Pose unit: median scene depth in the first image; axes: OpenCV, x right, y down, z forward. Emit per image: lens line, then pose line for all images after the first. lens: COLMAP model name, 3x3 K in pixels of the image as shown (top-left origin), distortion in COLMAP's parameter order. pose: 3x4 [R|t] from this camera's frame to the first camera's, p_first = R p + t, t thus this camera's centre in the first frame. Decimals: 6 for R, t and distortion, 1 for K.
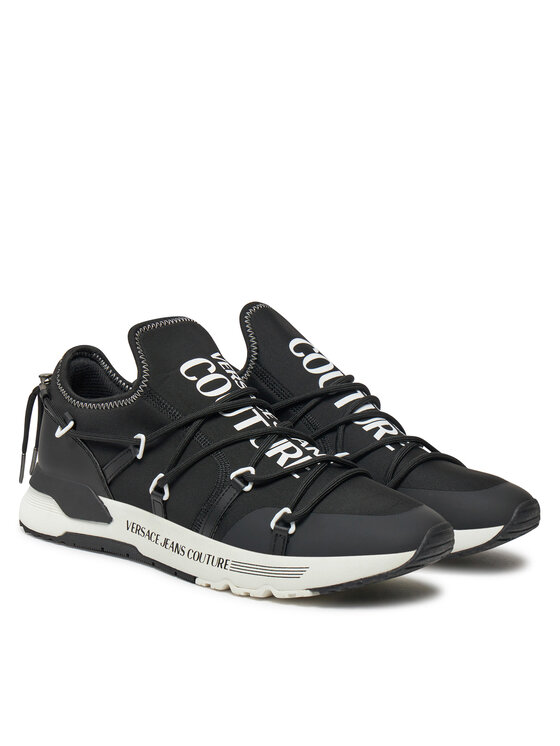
lens RADIAL K [[1959.0, 0, 280.0], [0, 1959.0, 373.0], [0, 0, 1]] dist [0.022767, 0.142857]
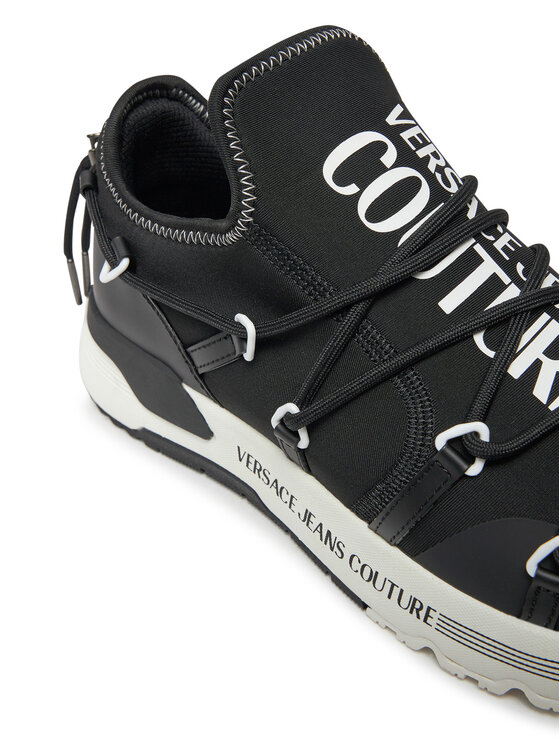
lens RADIAL K [[1084.8, 0, 280.0], [0, 1084.8, 373.0], [0, 0, 1]] dist [-0.039733, -0.083631]
pose [[0.991413, -0.005553, -0.130652, -0.027265], [0.061860, 0.900159, 0.431146, -0.072750], [0.115214, -0.435526, 0.892773, 0.747059]]
